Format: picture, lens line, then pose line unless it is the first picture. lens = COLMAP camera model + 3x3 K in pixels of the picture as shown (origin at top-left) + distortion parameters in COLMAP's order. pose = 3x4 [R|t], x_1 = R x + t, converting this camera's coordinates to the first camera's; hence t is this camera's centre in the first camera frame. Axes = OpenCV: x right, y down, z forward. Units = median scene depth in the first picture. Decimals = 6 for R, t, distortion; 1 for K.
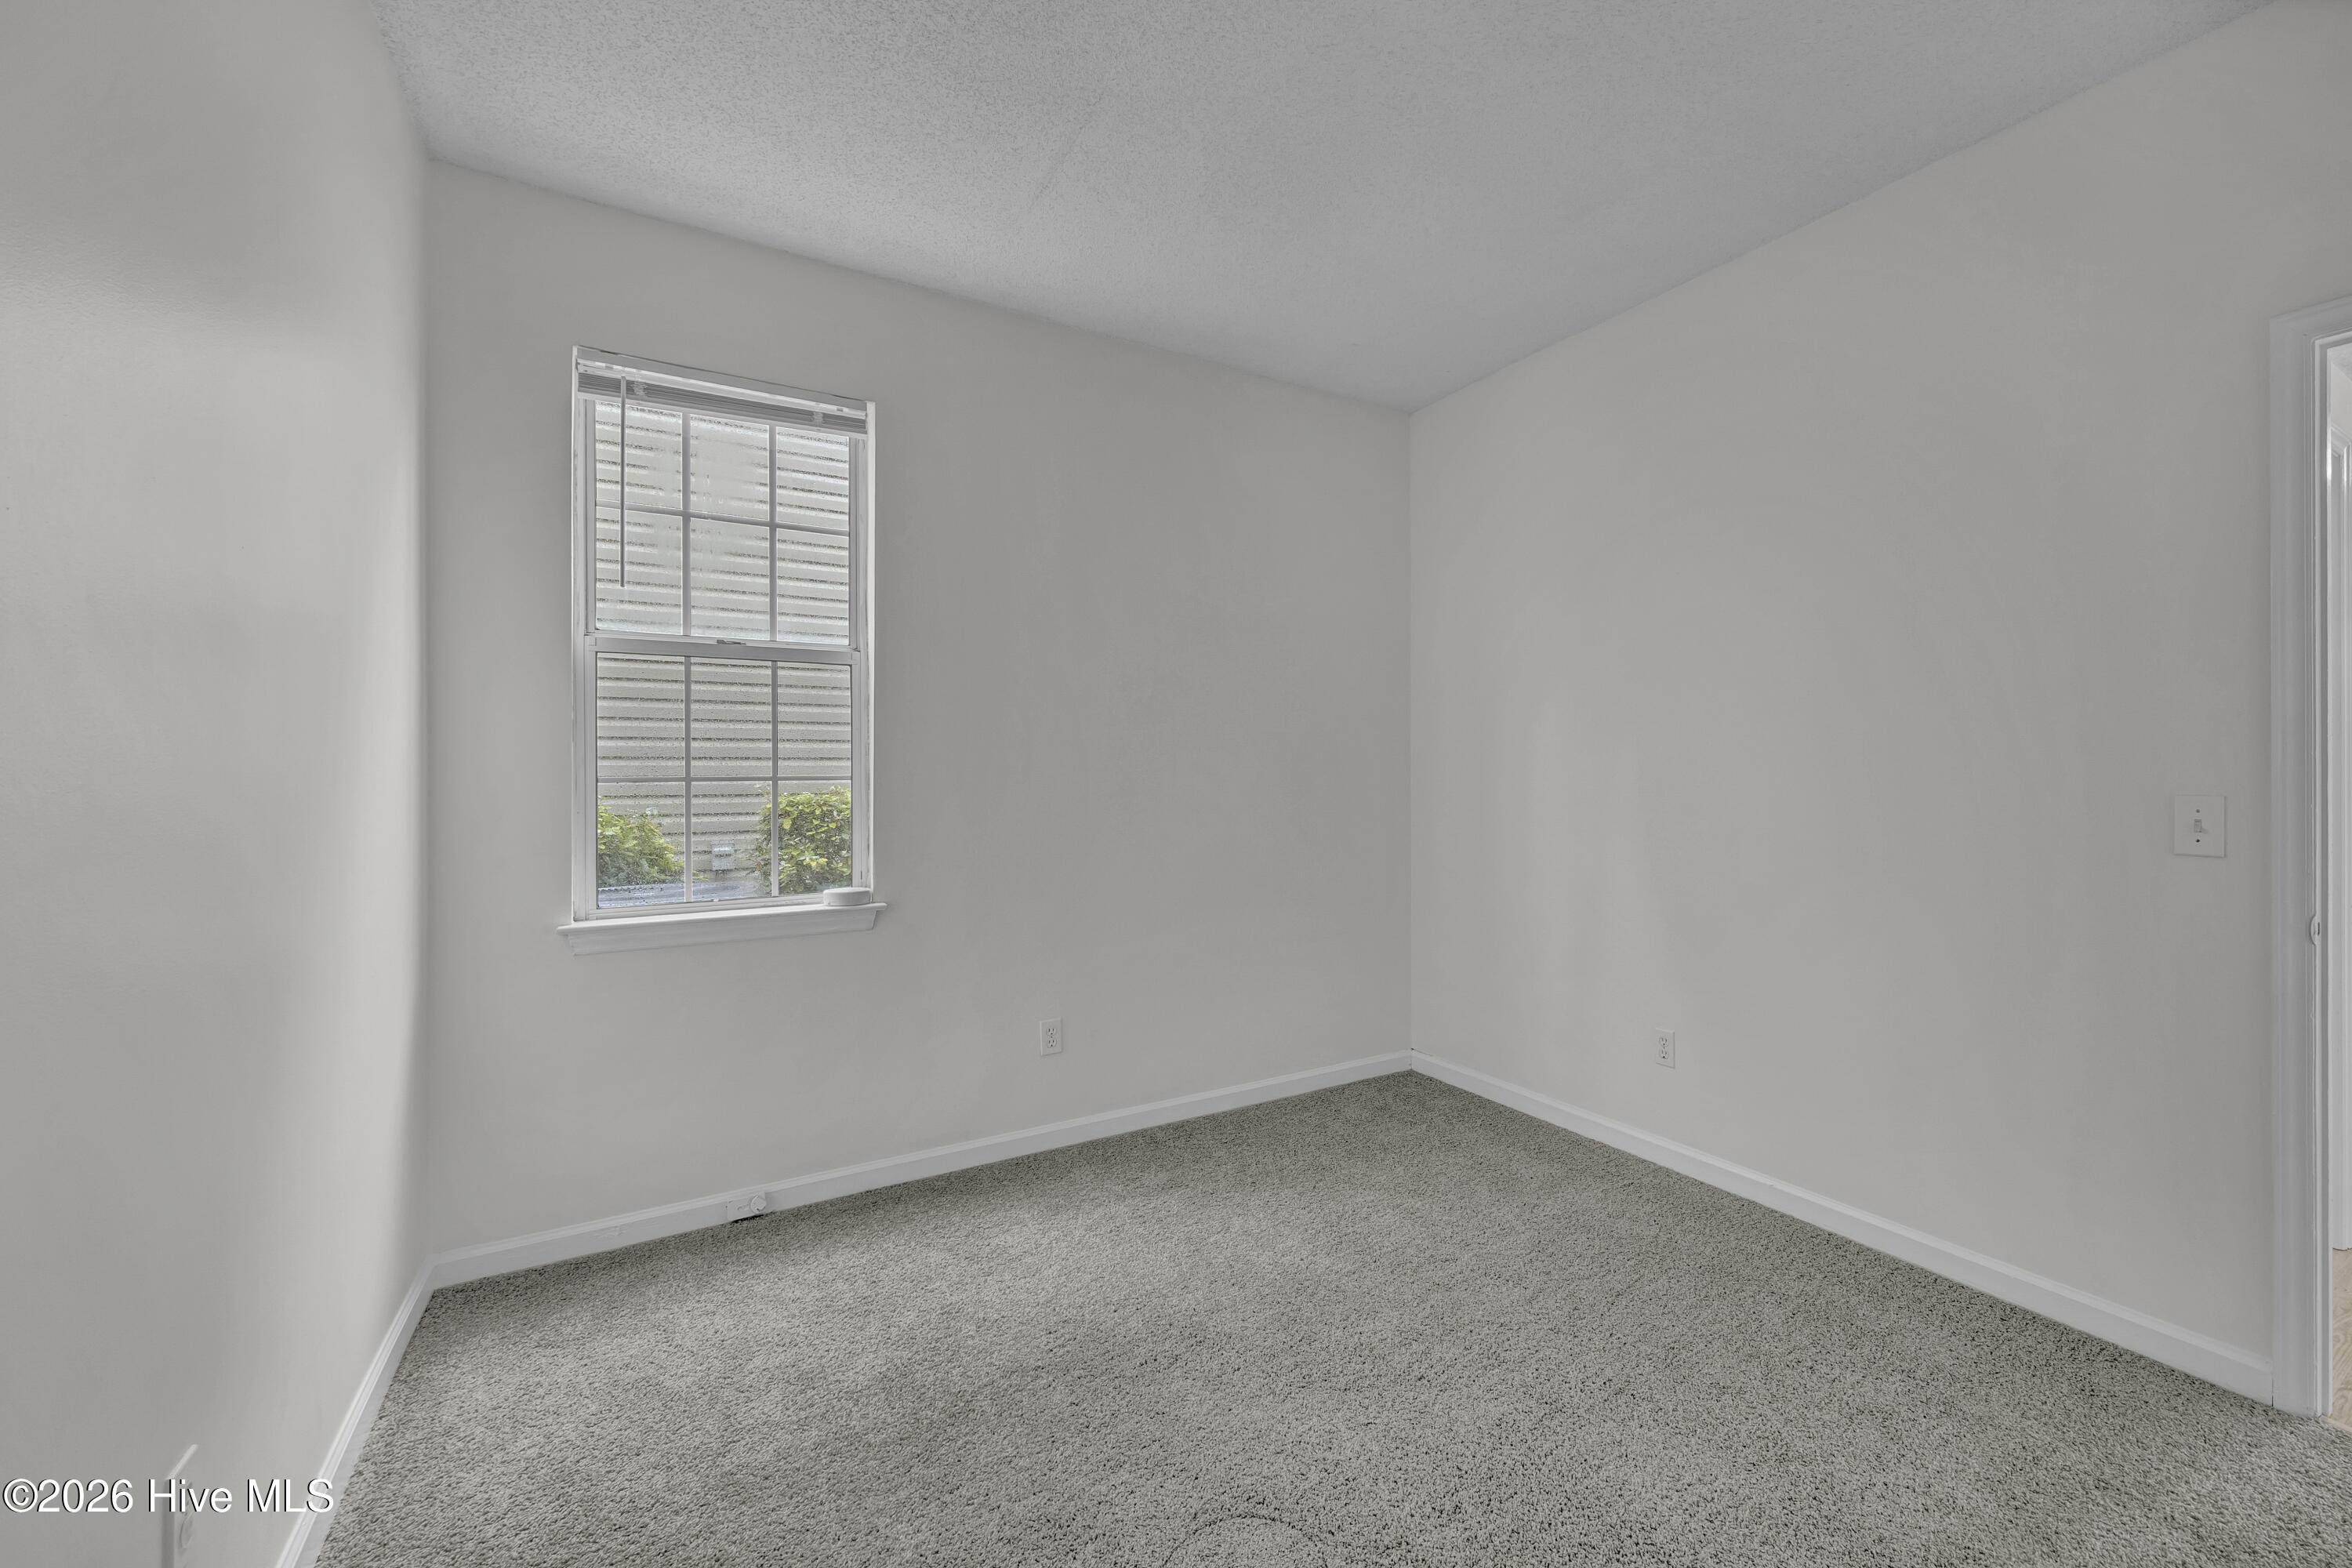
lens RADIAL K [[1102.3, 0, 1176.0], [0, 1102.3, 784.0], [0, 0, 1]] dist [-0.002171, -0.000236]
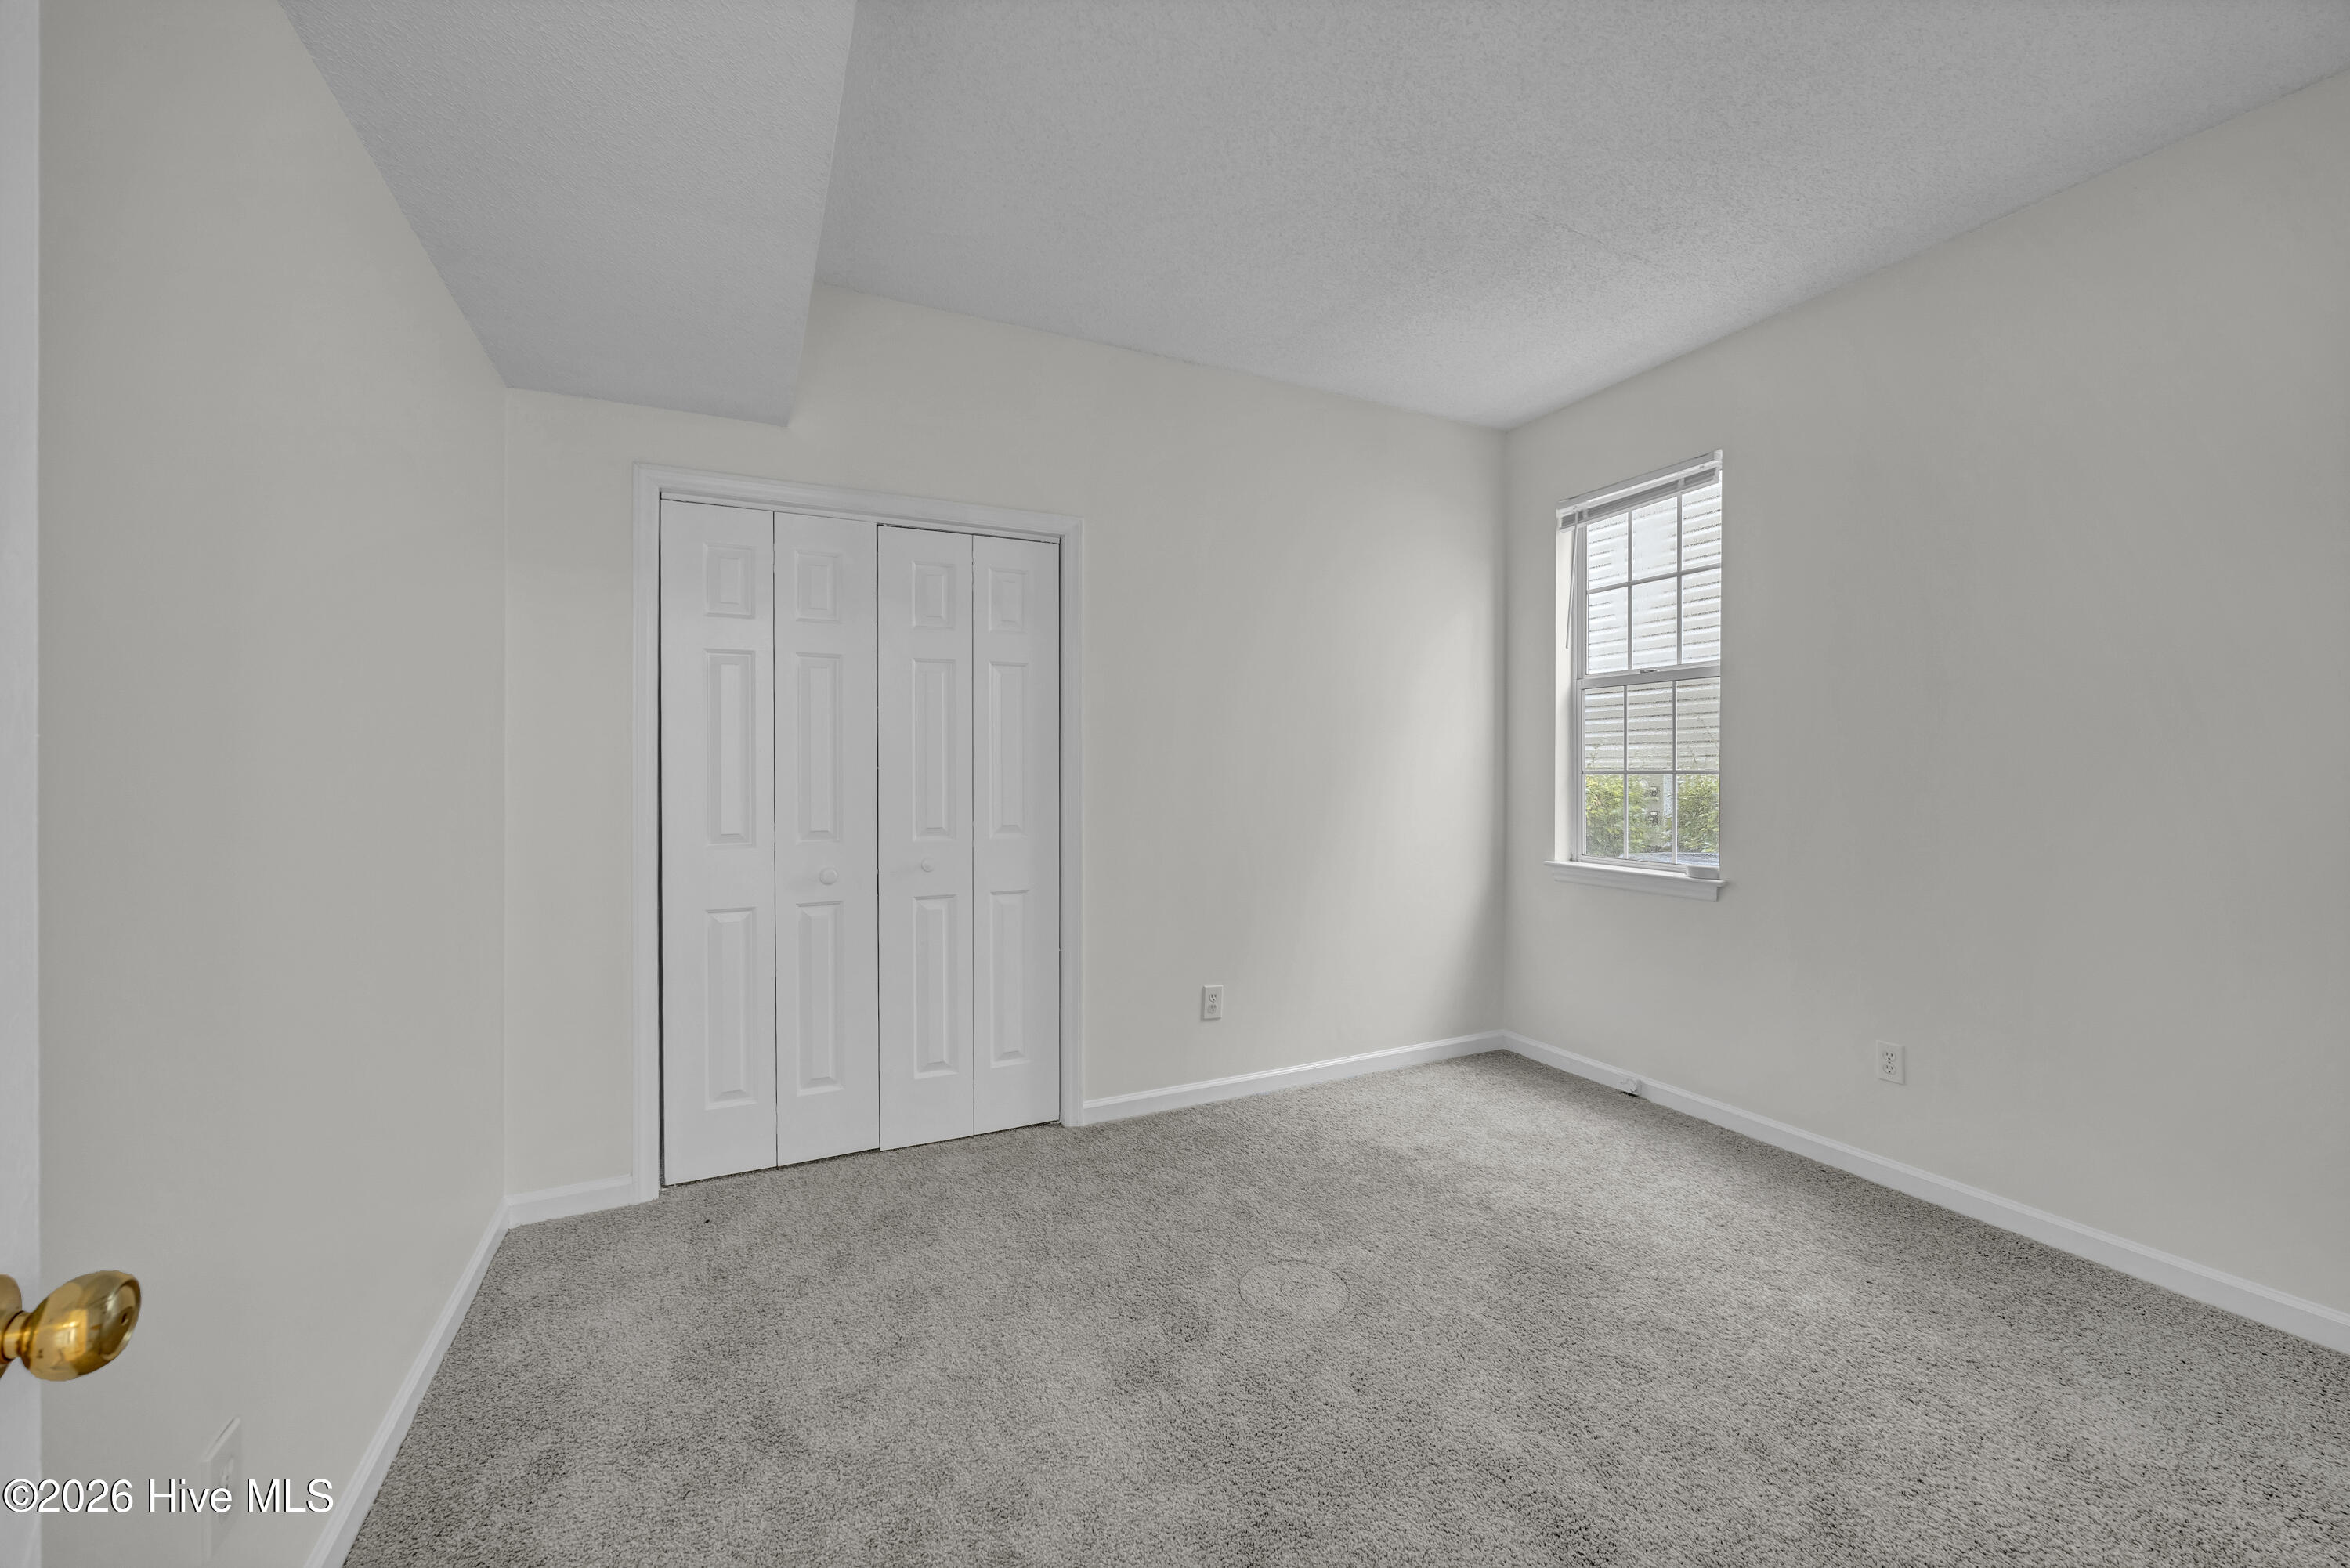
lens RADIAL K [[909.6, 0, 1186.1], [0, 909.6, 783.8], [0, 0, 1]] dist [-0.002599, -0.000103]
pose [[-0.149436, 0.016354, -0.988636, 0.783441], [-0.012186, 0.999757, 0.018380, -0.003726], [0.988696, 0.014795, -0.149201, 0.606132]]
